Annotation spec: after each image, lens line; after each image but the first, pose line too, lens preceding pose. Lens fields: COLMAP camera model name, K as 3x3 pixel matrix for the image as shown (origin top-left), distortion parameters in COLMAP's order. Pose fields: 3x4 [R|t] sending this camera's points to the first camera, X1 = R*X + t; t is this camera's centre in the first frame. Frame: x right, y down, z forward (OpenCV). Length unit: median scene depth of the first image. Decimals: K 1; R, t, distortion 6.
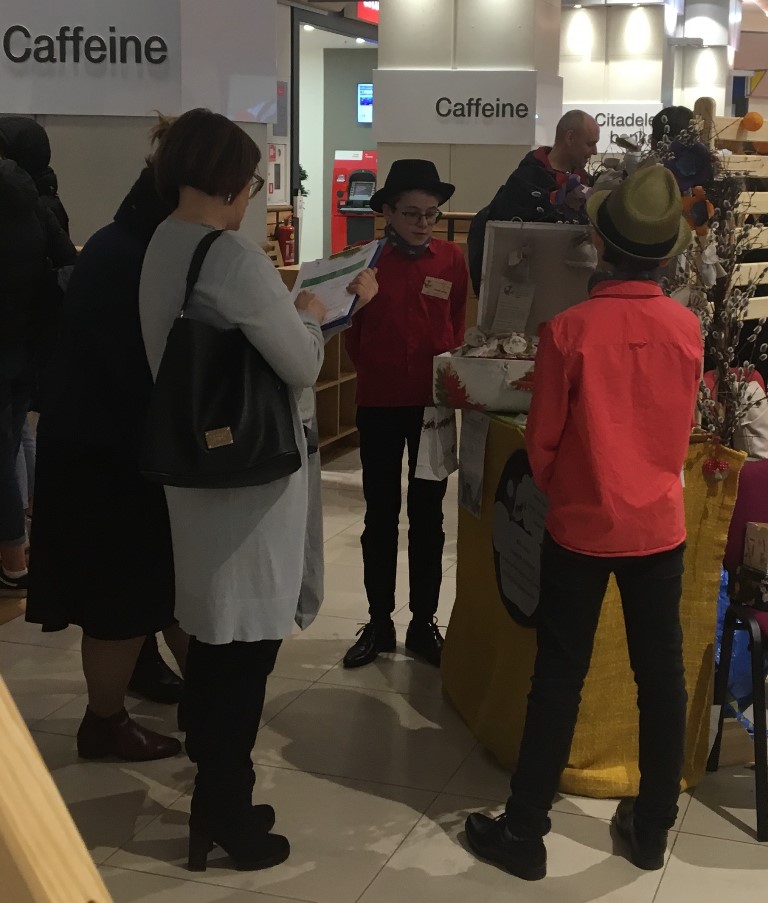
lens RADIAL K [[1380.9, 0, 383.3], [0, 1380.9, 392.8], [0, 0, 1]] dist [0.142553, -0.800398]
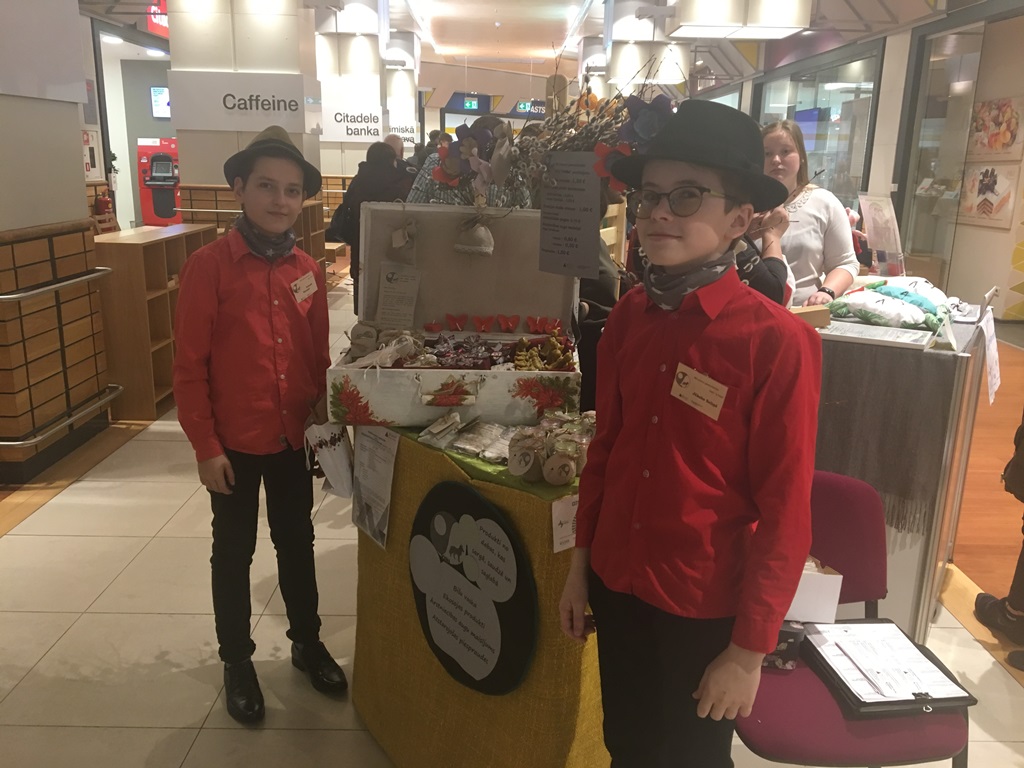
lens RADIAL K [[874.3, 0, 514.2], [0, 874.3, 403.7], [0, 0, 1]] dist [-0.006236, -0.019780]
pose [[0.935186, -0.091799, 0.342052, -0.011302], [0.051020, 0.990668, 0.126384, -0.018884], [-0.350462, -0.100742, 0.931143, 0.133664]]
